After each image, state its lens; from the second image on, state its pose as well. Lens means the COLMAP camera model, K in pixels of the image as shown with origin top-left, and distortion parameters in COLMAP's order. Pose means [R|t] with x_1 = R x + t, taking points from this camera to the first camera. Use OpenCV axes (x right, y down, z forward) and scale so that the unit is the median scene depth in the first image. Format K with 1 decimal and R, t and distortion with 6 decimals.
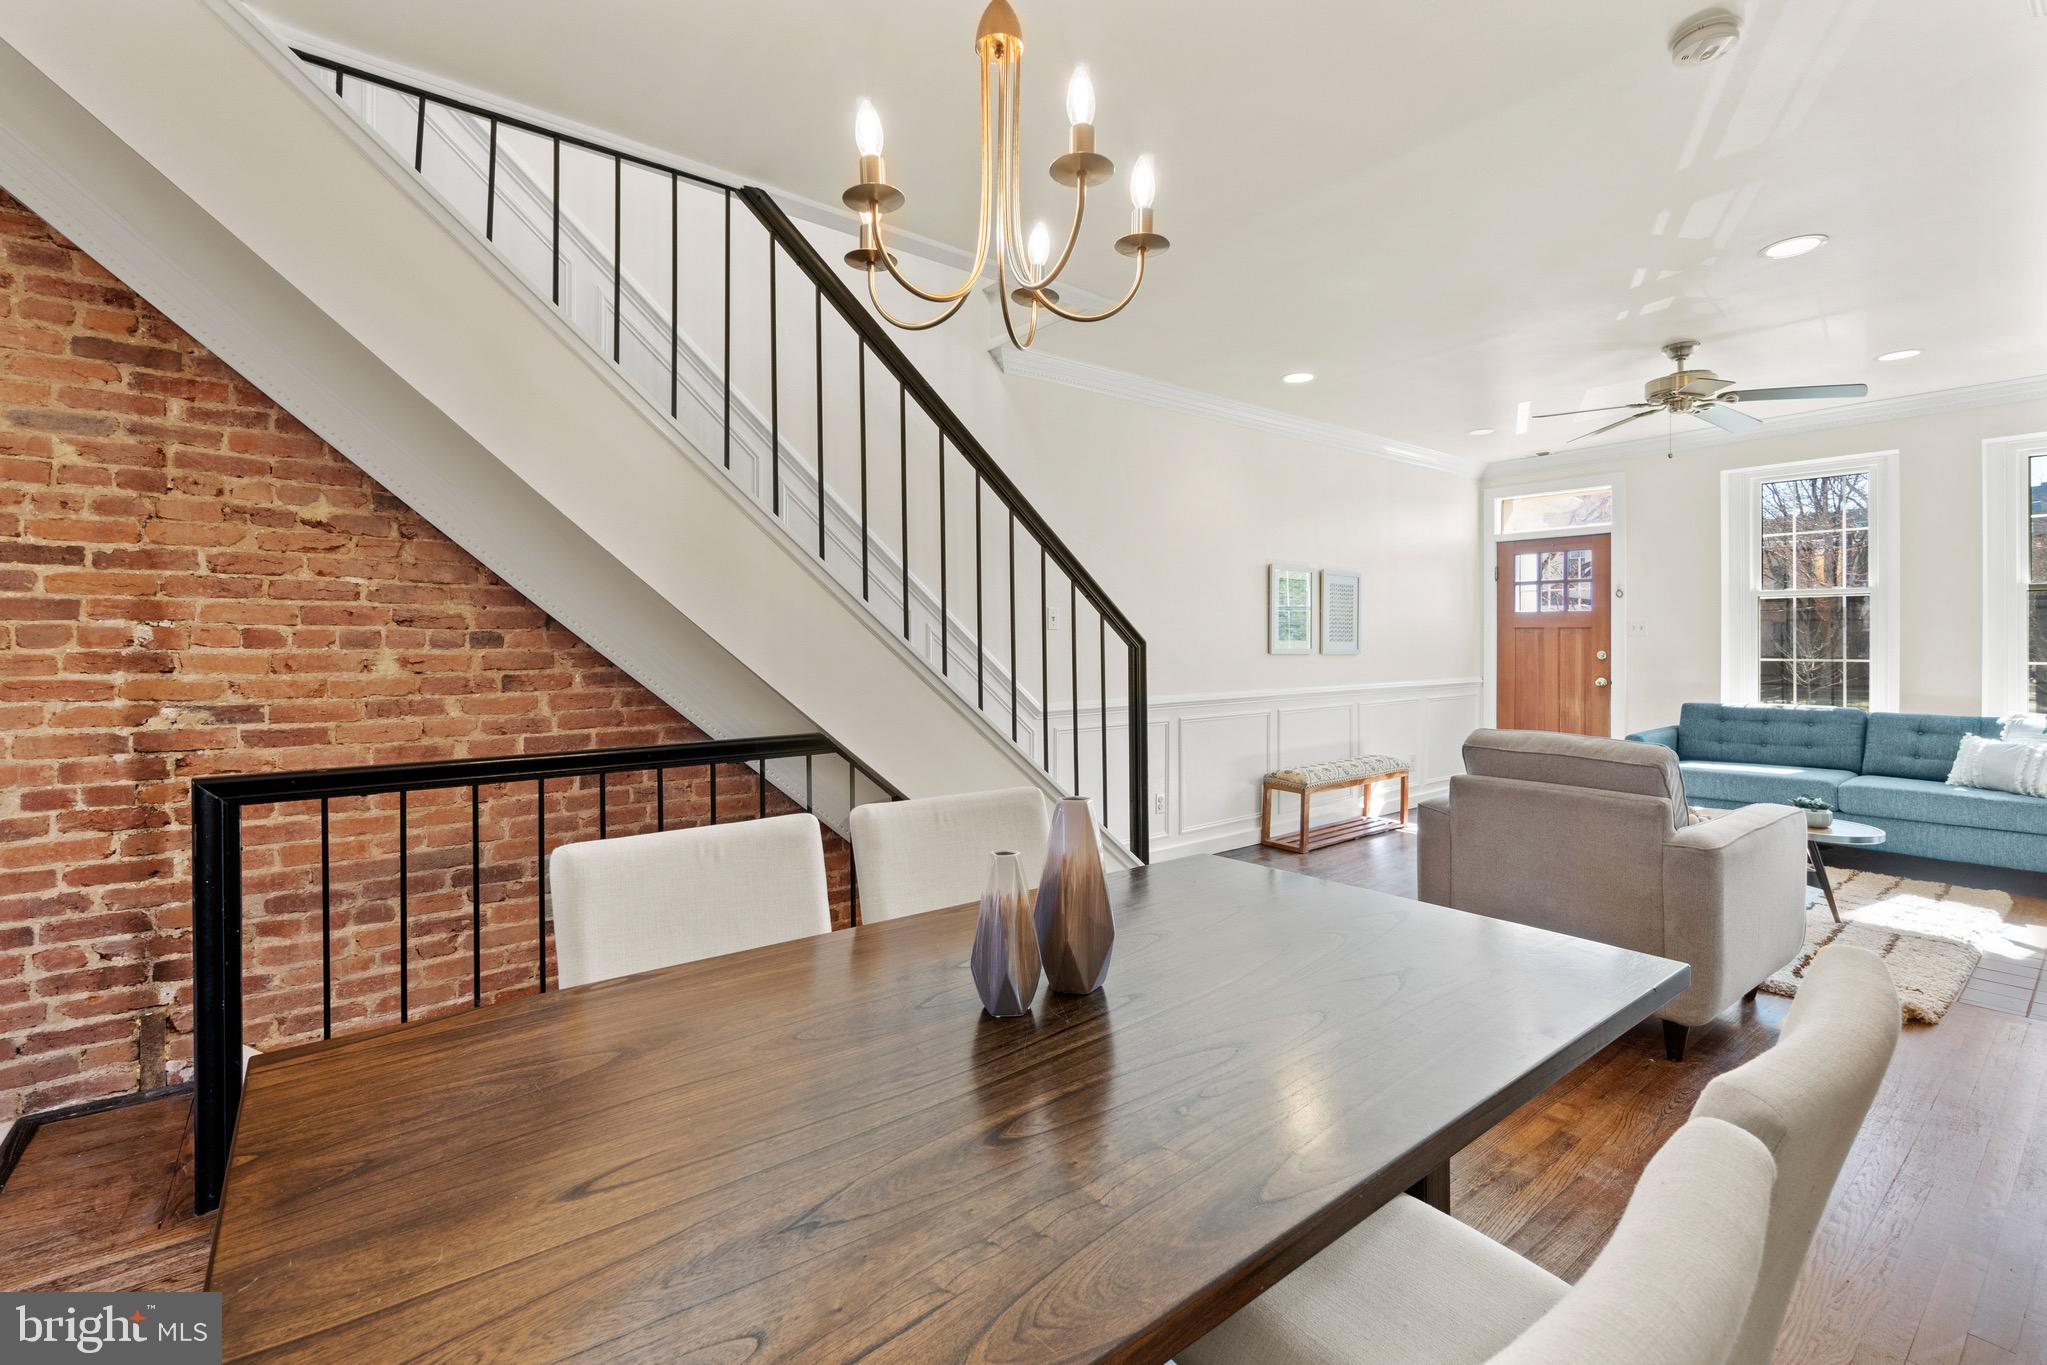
lens RADIAL K [[888.7, 0, 1023.6], [0, 888.7, 638.2], [0, 0, 1]] dist [0.000041, 0.000204]
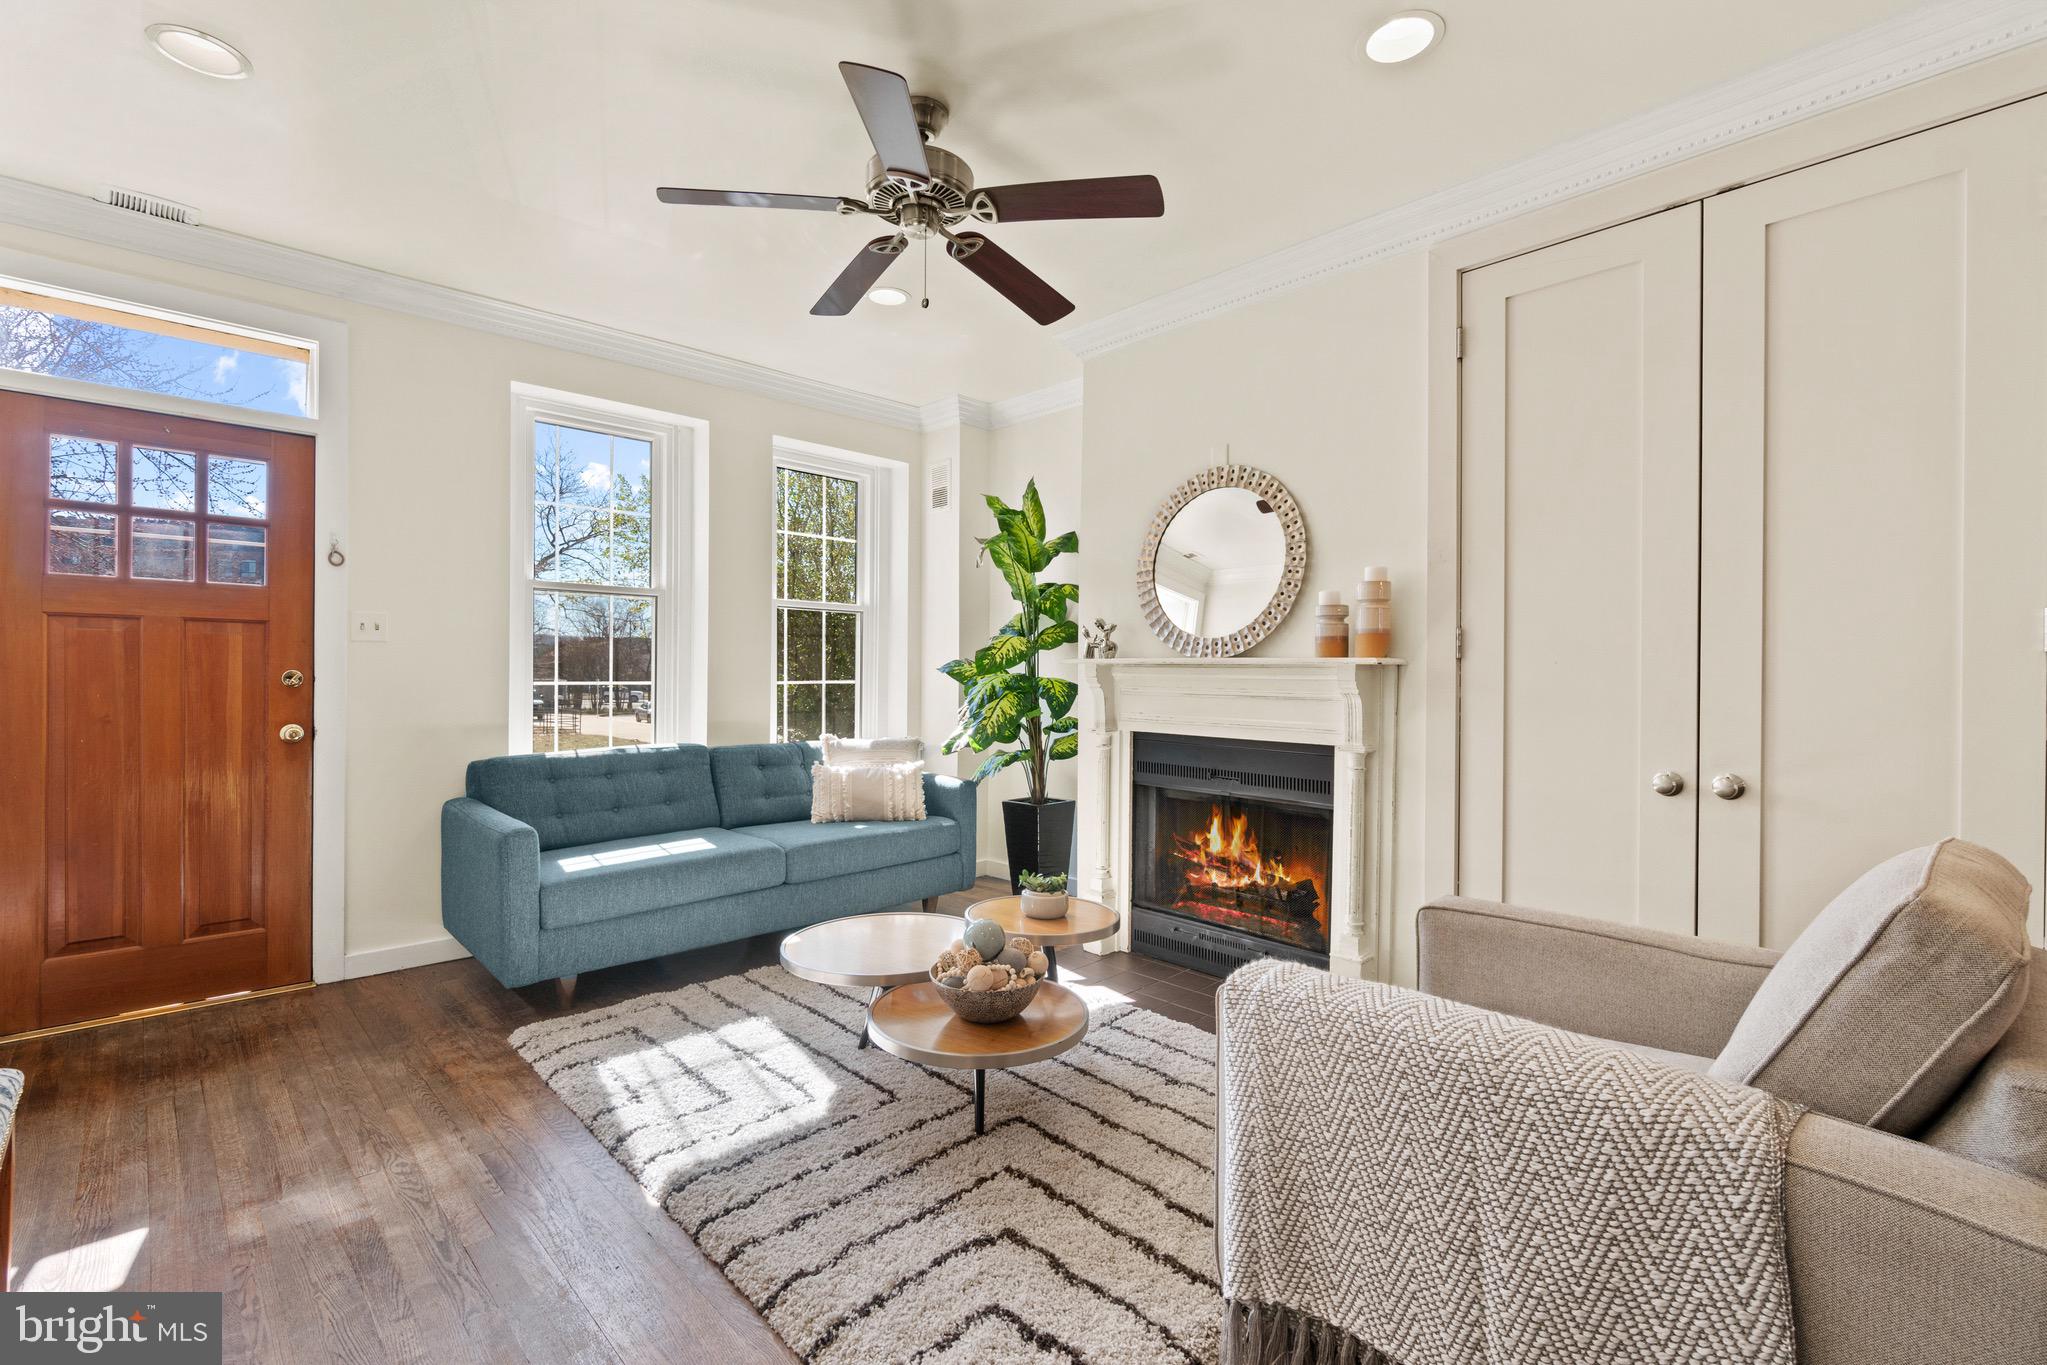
lens RADIAL K [[885.6, 0, 1021.5], [0, 885.6, 671.8], [0, 0, 1]] dist [-0.000854, 0.000191]
pose [[-0.102753, 0.005312, 0.994693, 0.139867], [-0.007539, 0.999953, -0.006119, 0.018296], [-0.994678, -0.008128, -0.102708, 0.762187]]
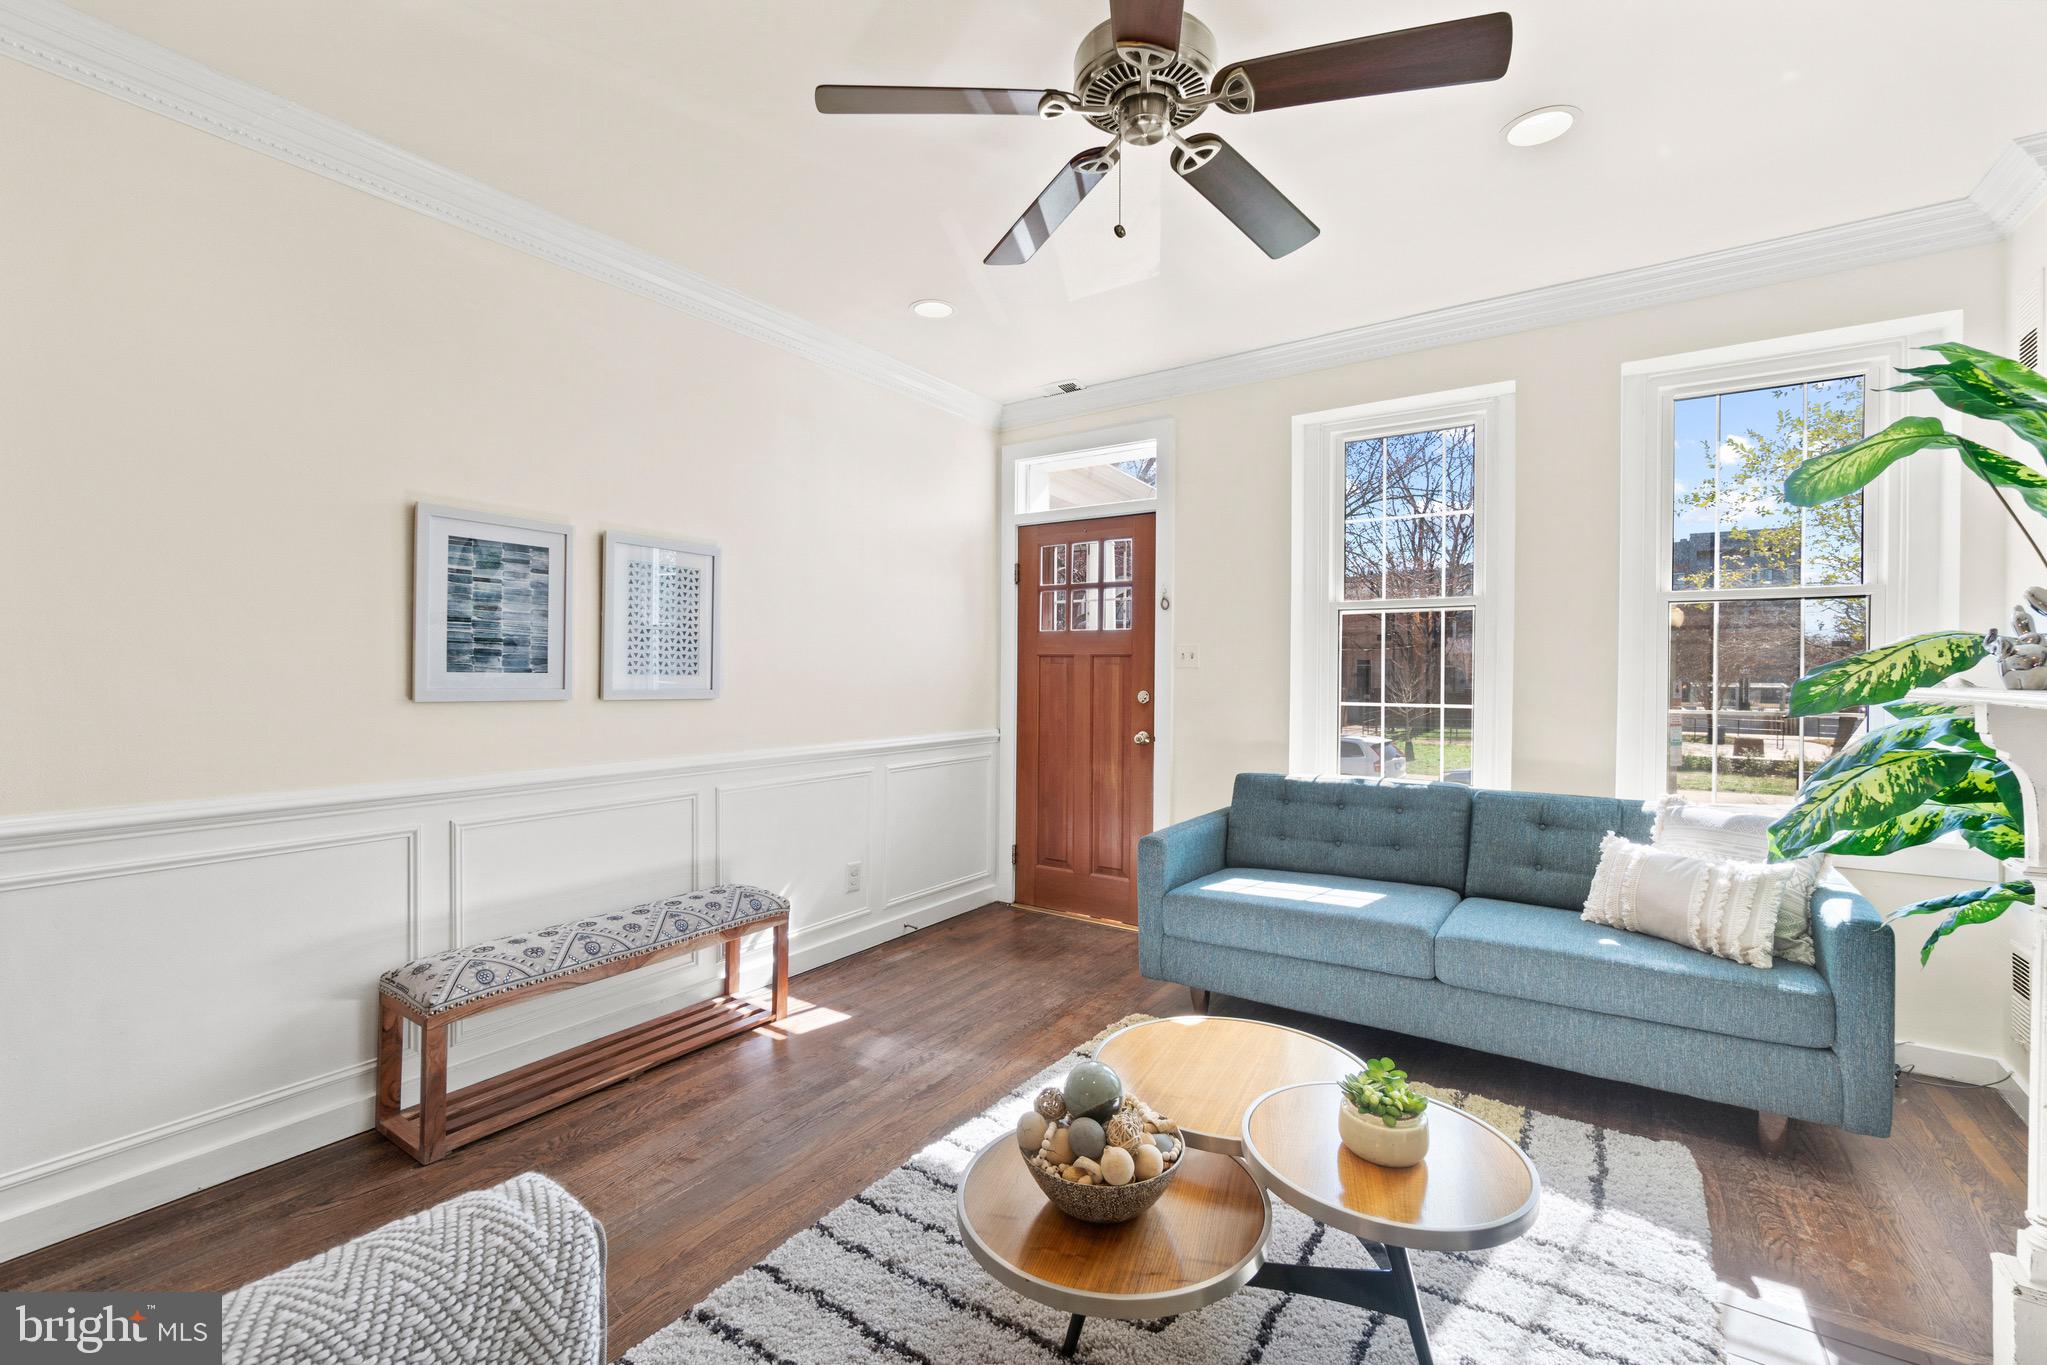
lens RADIAL K [[885.6, 0, 1021.5], [0, 885.6, 671.8], [0, 0, 1]] dist [-0.000854, 0.000191]
pose [[0.953233, 0.006823, 0.302160, 0.430173], [-0.007283, 0.999973, 0.000396, 0.000988], [-0.302150, -0.002578, 0.953257, 0.472047]]
